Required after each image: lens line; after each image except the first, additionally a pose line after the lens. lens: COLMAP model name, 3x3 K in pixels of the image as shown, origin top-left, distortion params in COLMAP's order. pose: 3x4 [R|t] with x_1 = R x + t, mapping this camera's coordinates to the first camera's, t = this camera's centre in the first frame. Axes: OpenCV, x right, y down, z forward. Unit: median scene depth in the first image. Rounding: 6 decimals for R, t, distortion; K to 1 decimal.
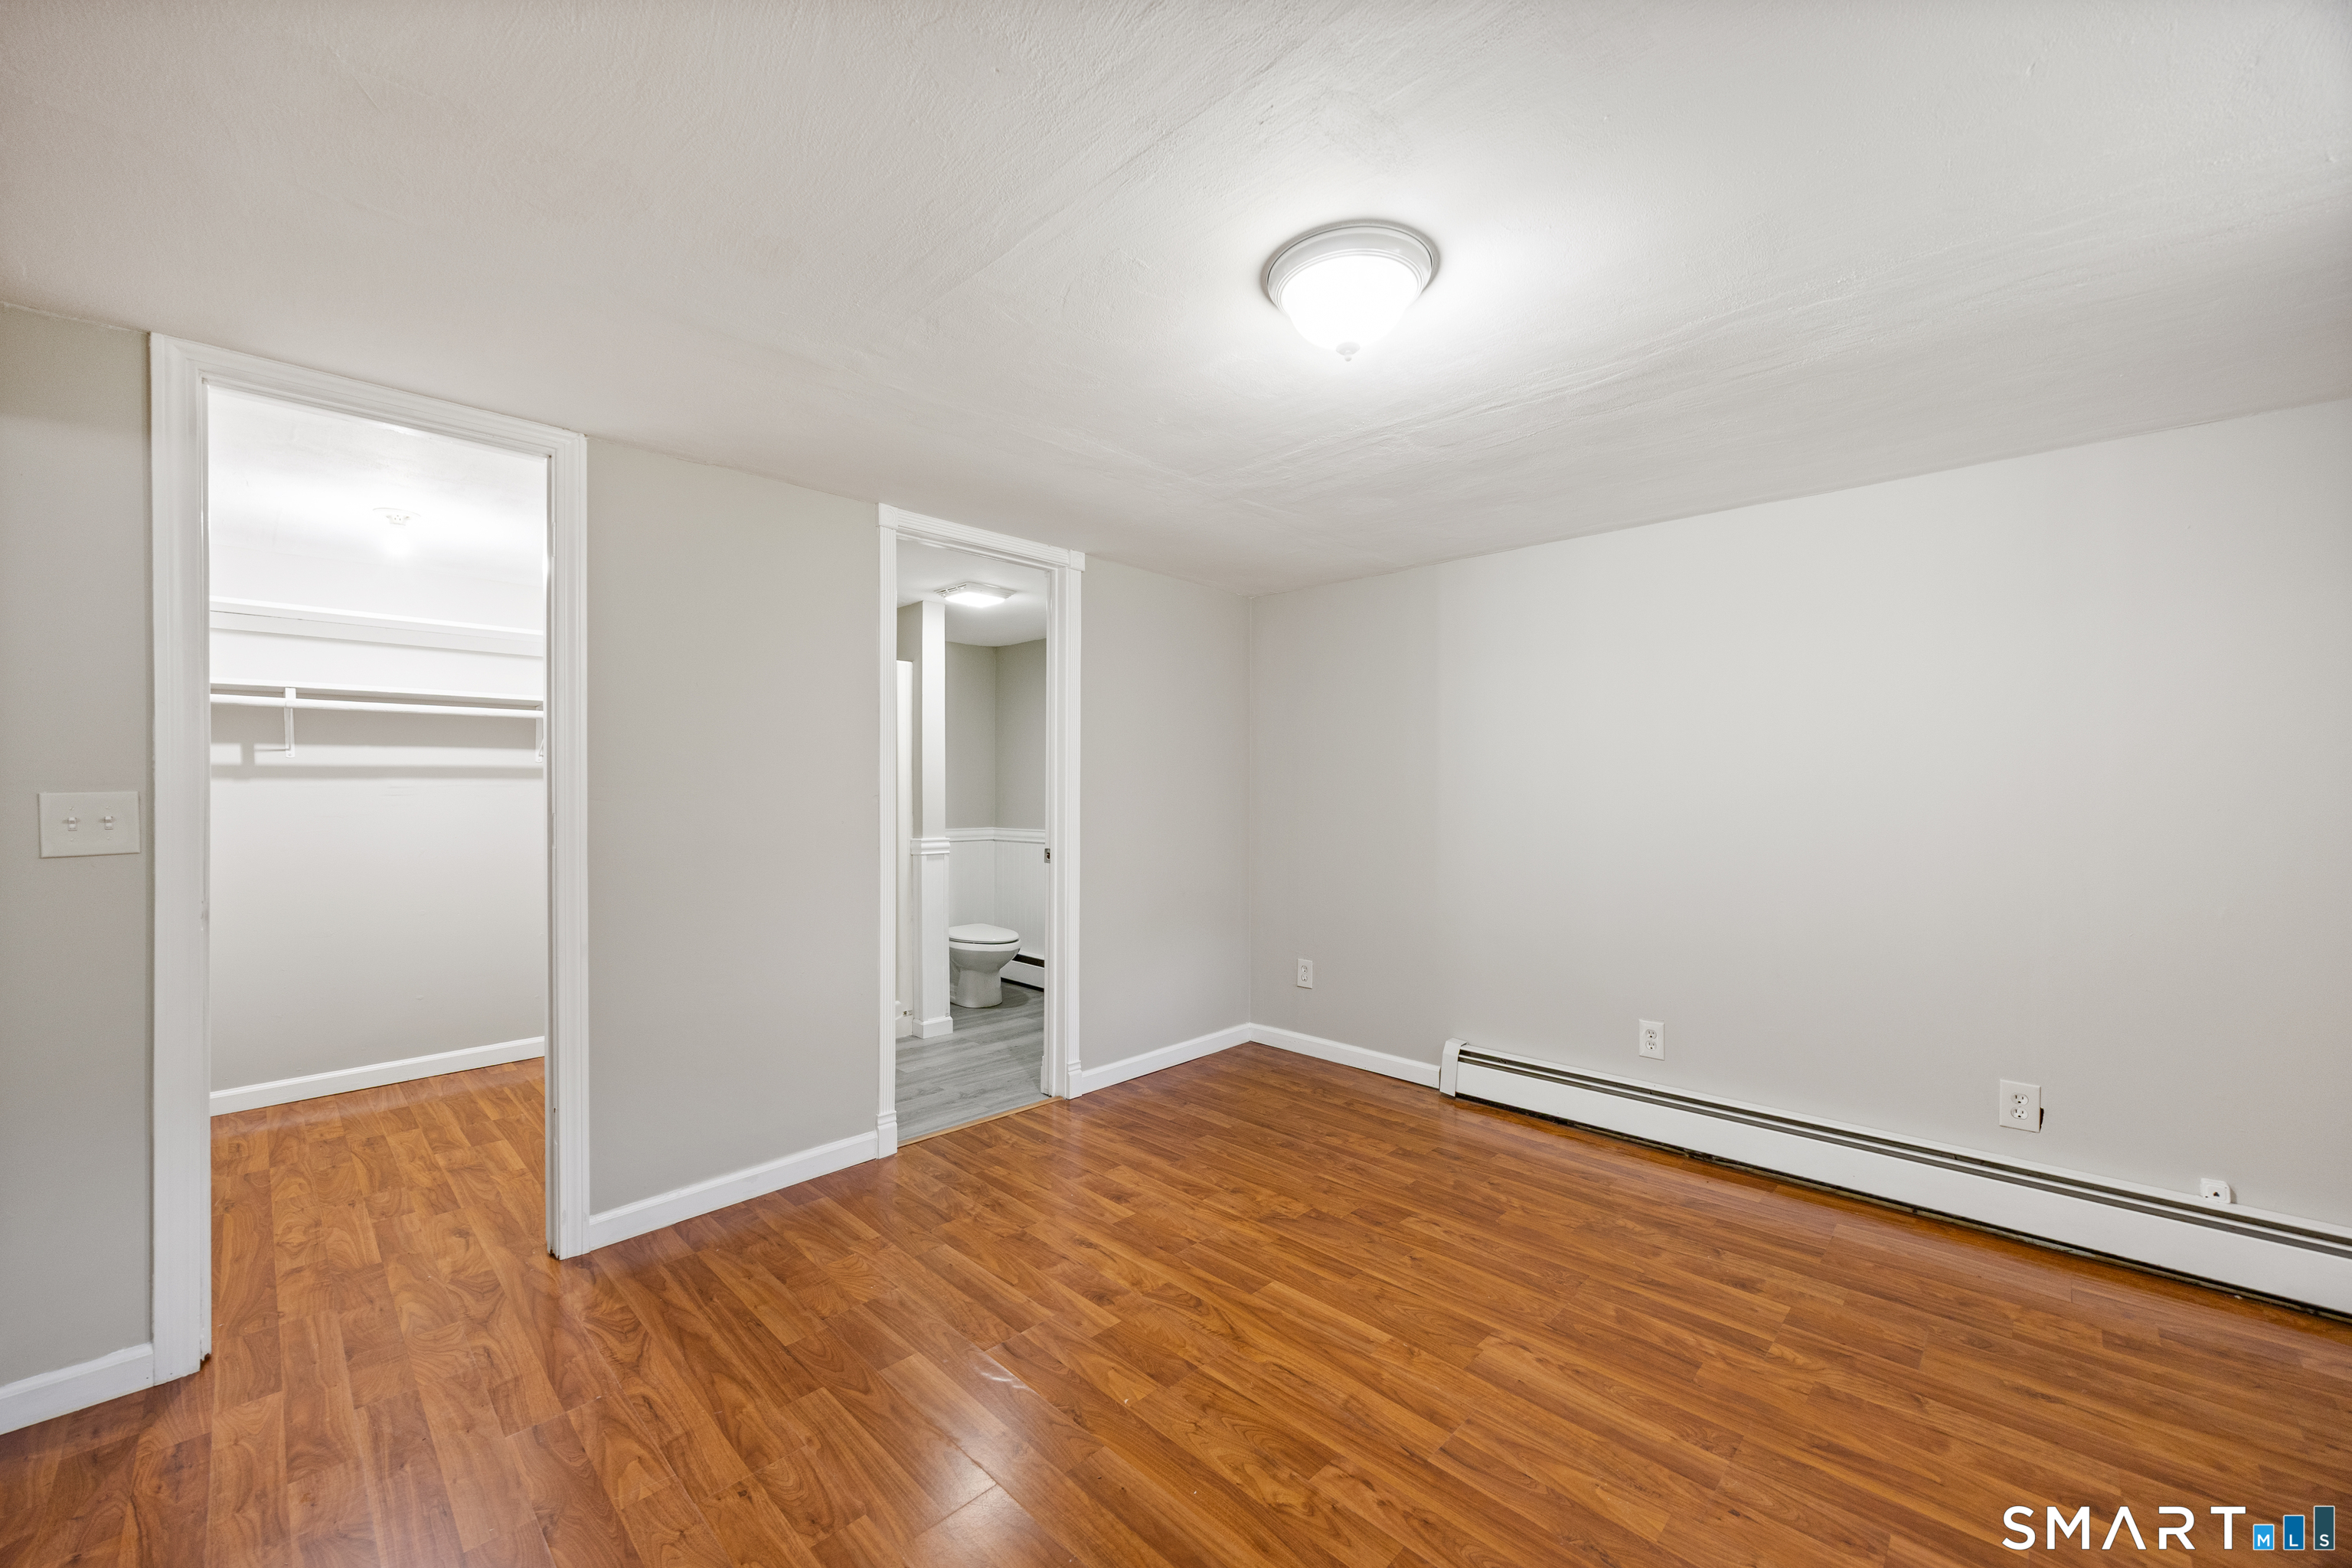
lens RADIAL K [[924.4, 0, 1169.9], [0, 924.4, 782.3], [0, 0, 1]] dist [0.001851, 0.000457]
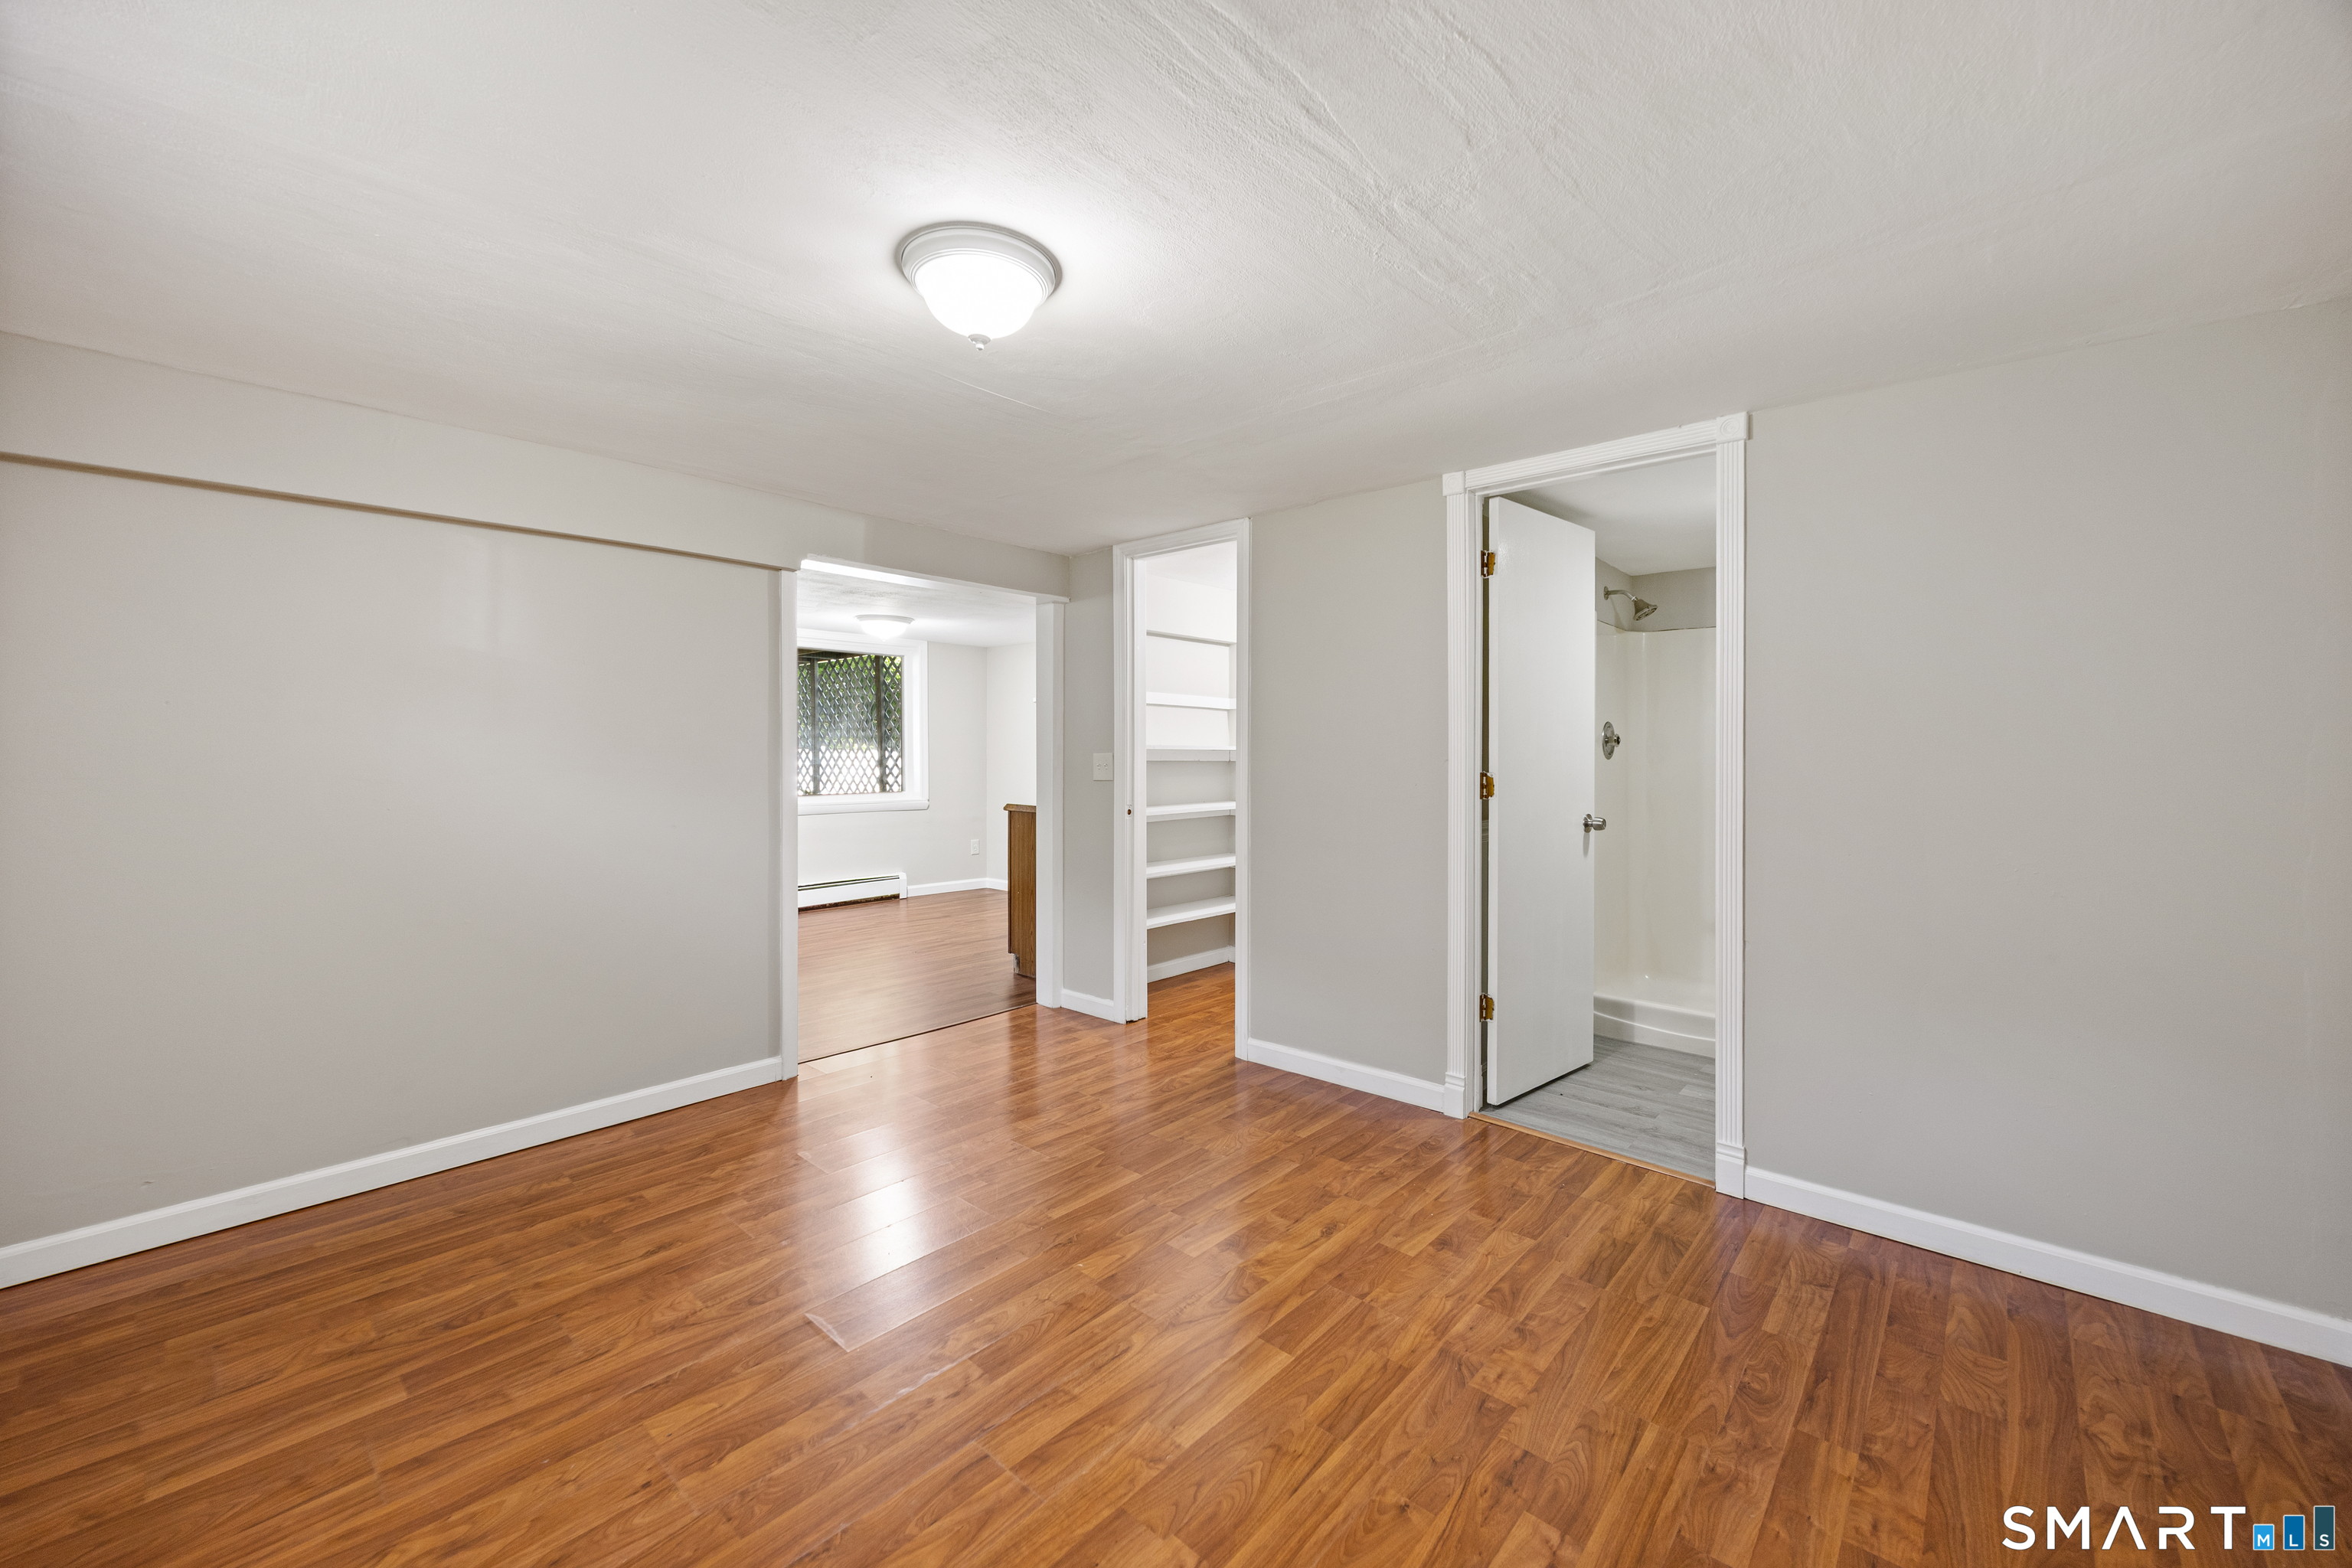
lens RADIAL K [[942.2, 0, 1169.4], [0, 942.2, 746.8], [0, 0, 1]] dist [0.000439, 0.000027]
pose [[0.027341, -0.007164, -0.999600, 0.803011], [-0.000089, 0.999974, -0.007169, 0.008490], [0.999626, 0.000285, 0.027340, 0.742378]]
